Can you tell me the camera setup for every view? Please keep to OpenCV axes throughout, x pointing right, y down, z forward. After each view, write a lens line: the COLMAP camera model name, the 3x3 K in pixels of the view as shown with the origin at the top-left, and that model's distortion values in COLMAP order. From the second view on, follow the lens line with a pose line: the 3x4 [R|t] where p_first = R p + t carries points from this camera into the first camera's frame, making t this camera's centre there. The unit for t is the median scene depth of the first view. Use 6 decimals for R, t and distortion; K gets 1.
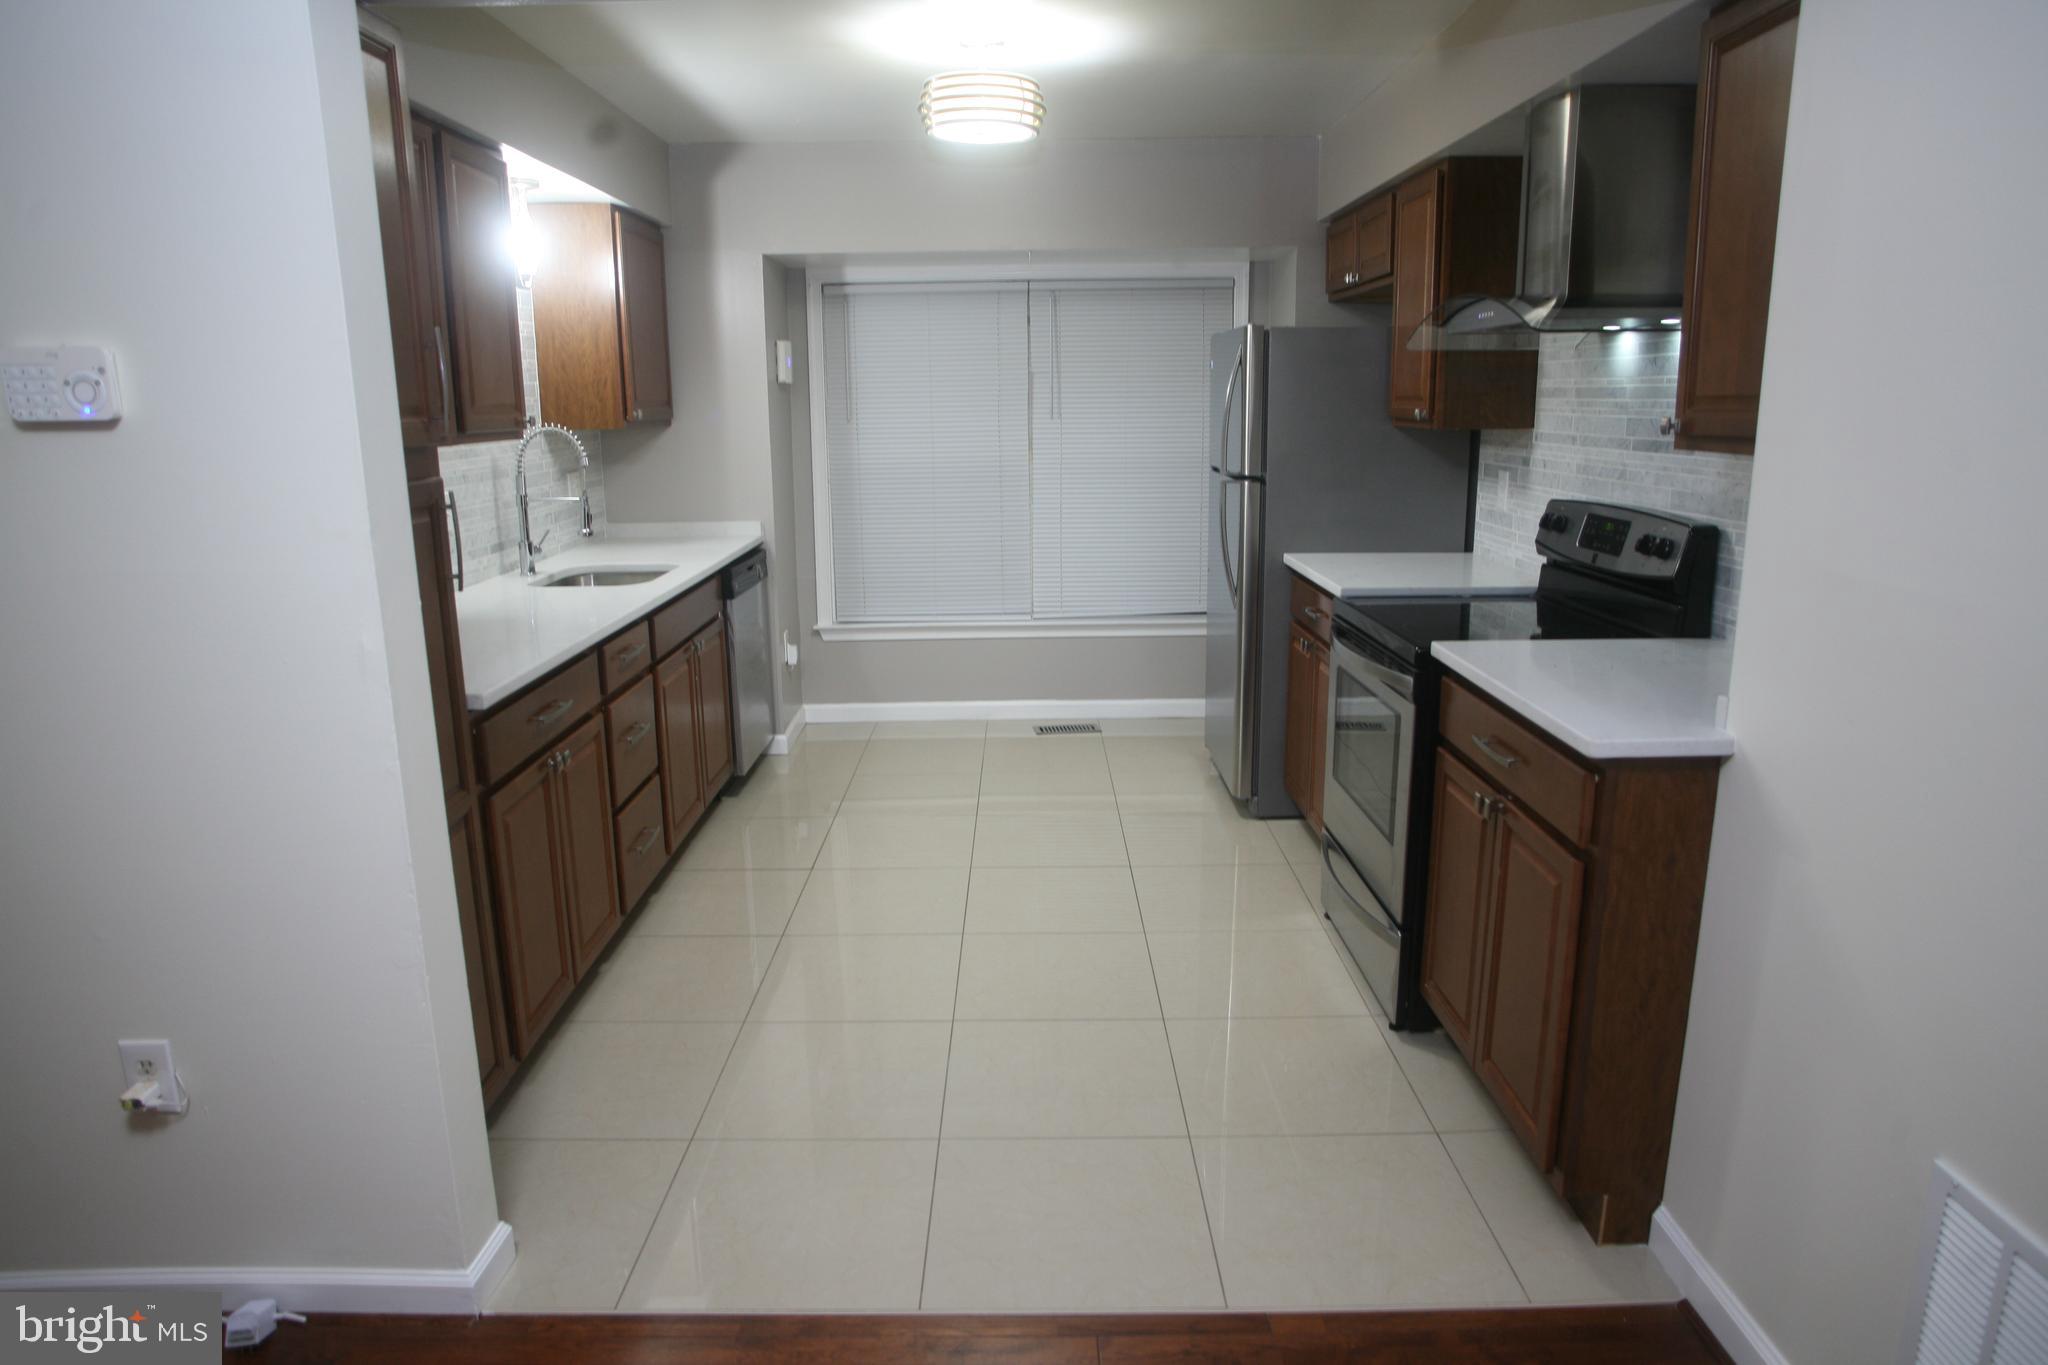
lens RADIAL K [[1273.4, 0, 1021.4], [0, 1273.4, 680.4], [0, 0, 1]] dist [-0.059237, 0.017850]
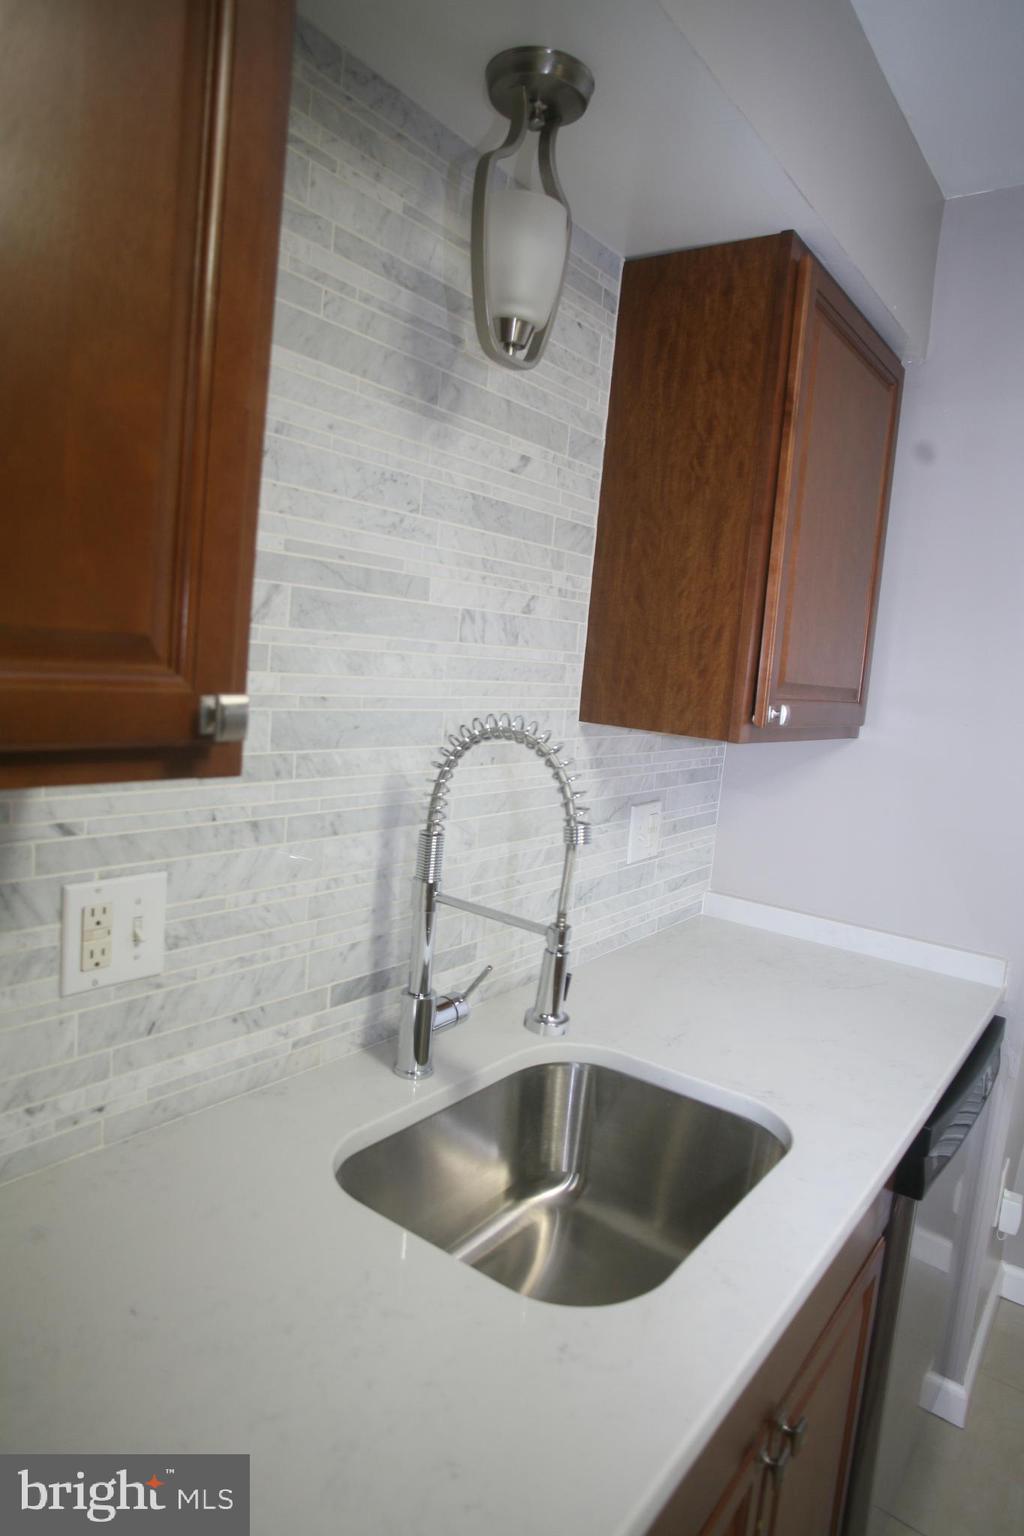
lens RADIAL K [[959.5, 0, 507.2], [0, 959.5, 764.8], [0, 0, 1]] dist [-0.094833, 0.064911]
pose [[0.799354, 0.145966, -0.582861, -0.298346], [-0.222735, 0.972917, -0.061818, -0.246618], [0.558052, 0.179238, 0.810217, 1.109100]]
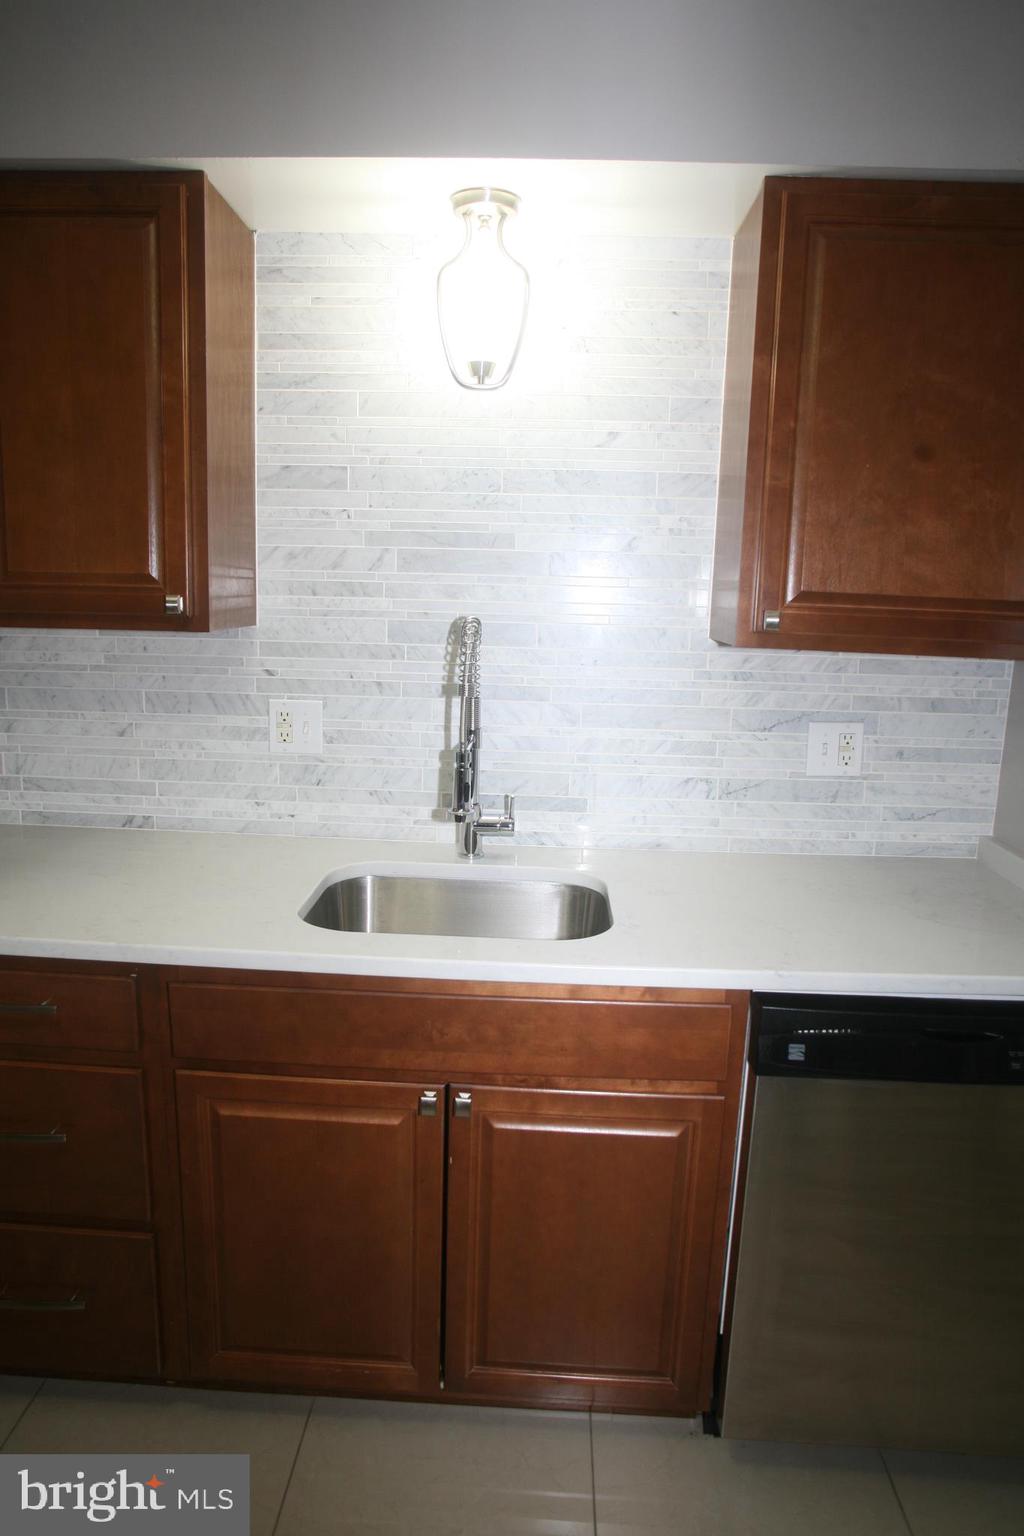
lens RADIAL K [[959.5, 0, 505.9], [0, 959.5, 764.6], [0, 0, 1]] dist [-0.094833, 0.064911]
pose [[-0.043742, 0.189370, -0.980931, 0.097956], [-0.250760, 0.948357, 0.194264, -0.328828], [0.967061, 0.254476, 0.006003, 1.479499]]
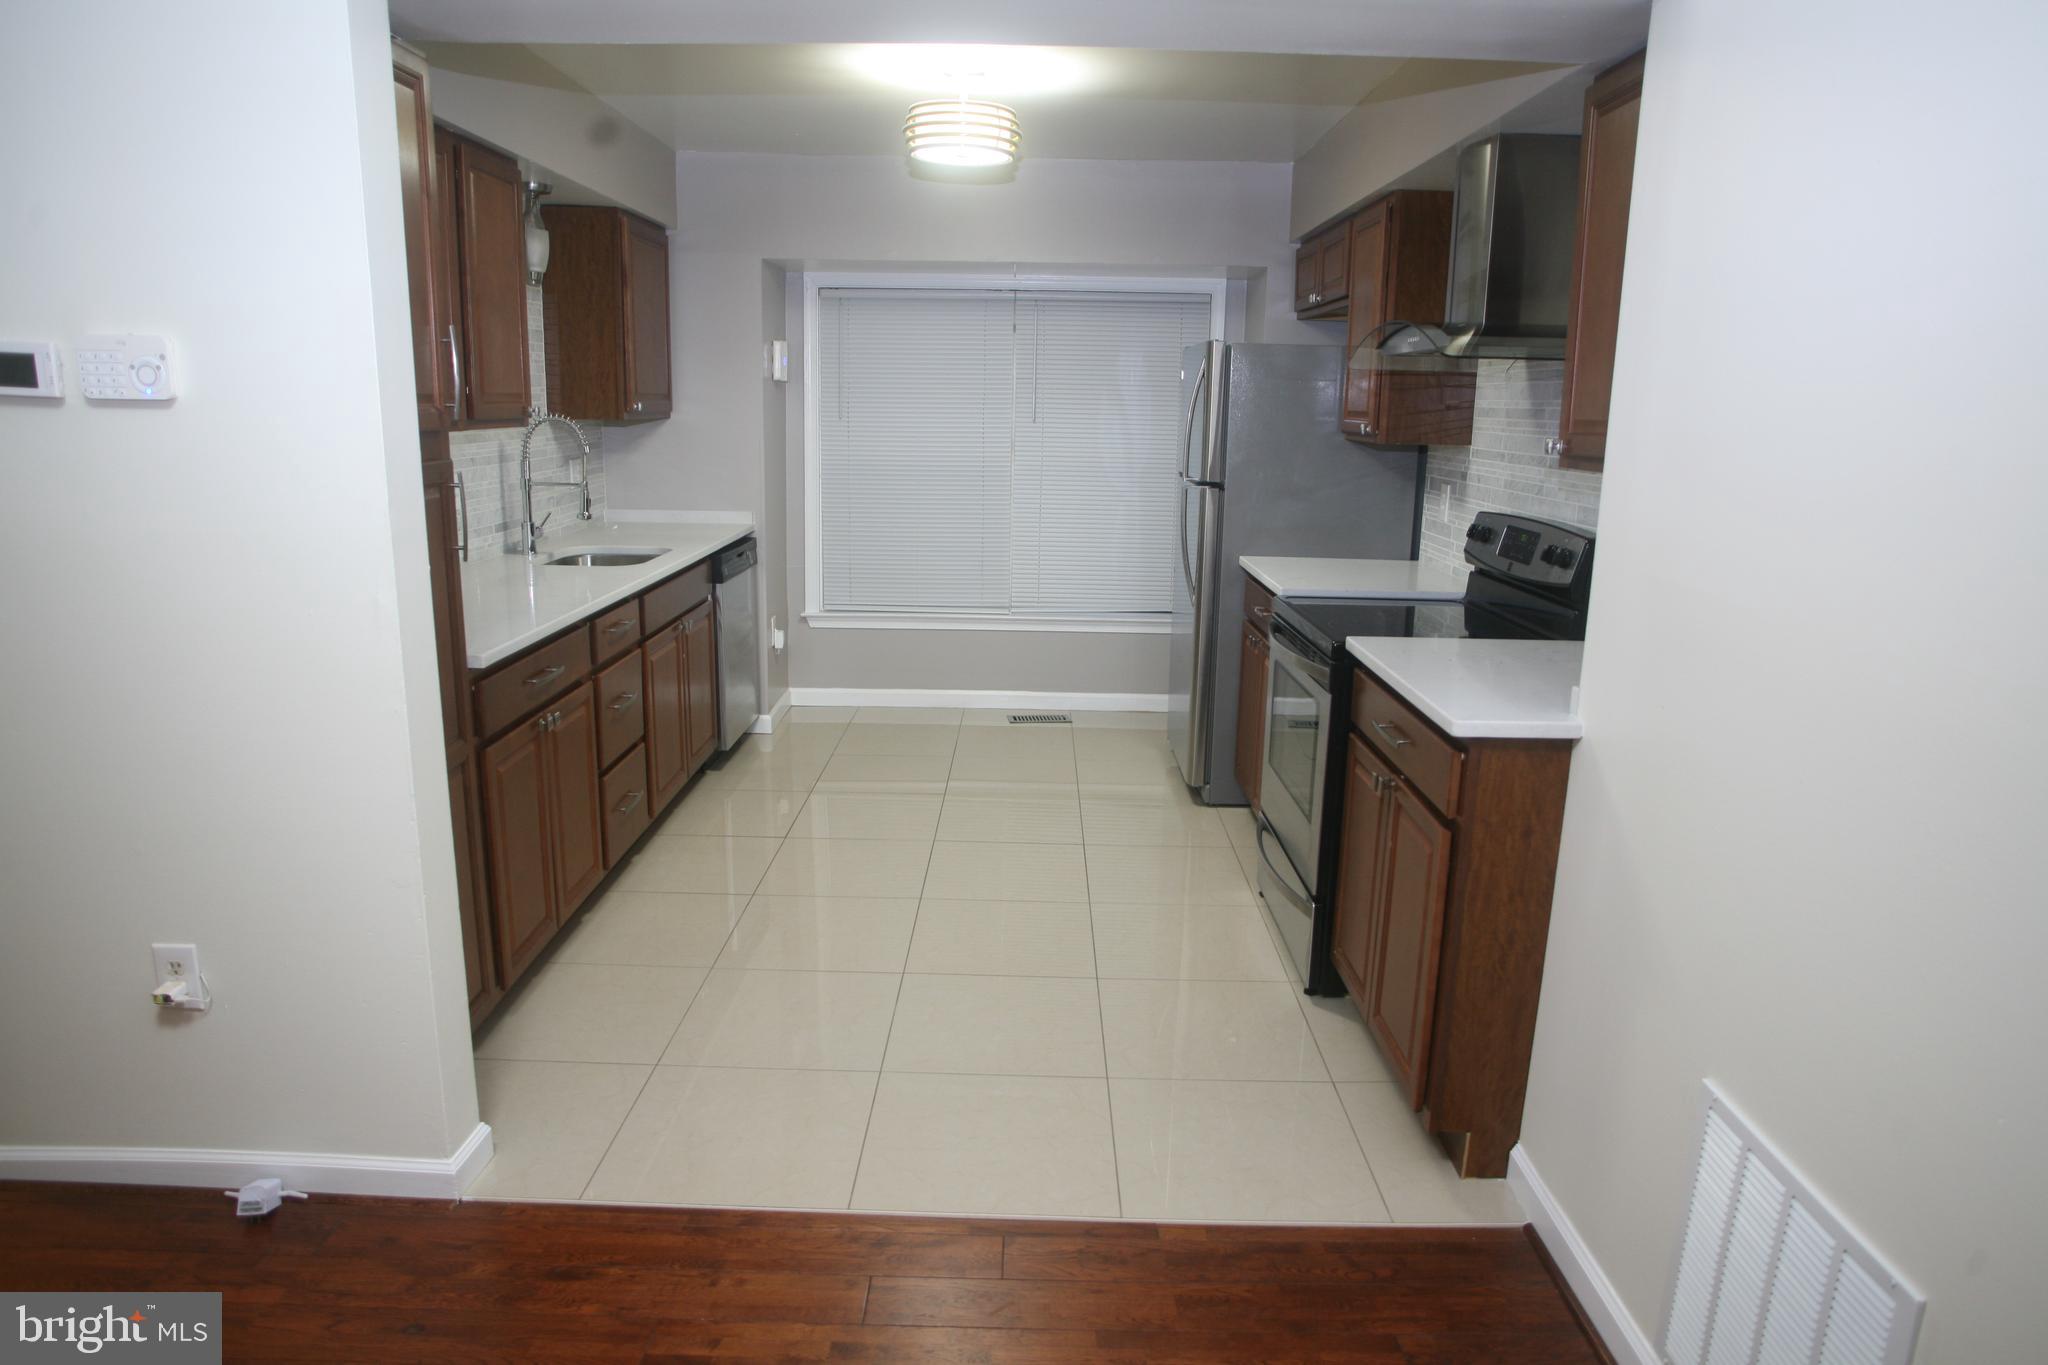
lens RADIAL K [[1273.4, 0, 1015.9], [0, 1273.4, 677.8], [0, 0, 1]] dist [-0.059237, 0.017850]
pose [[0.999477, 0.031852, -0.005625, 0.044127], [-0.031872, 0.999486, -0.003365, 0.017453], [0.005515, 0.003542, 0.999979, -0.096579]]
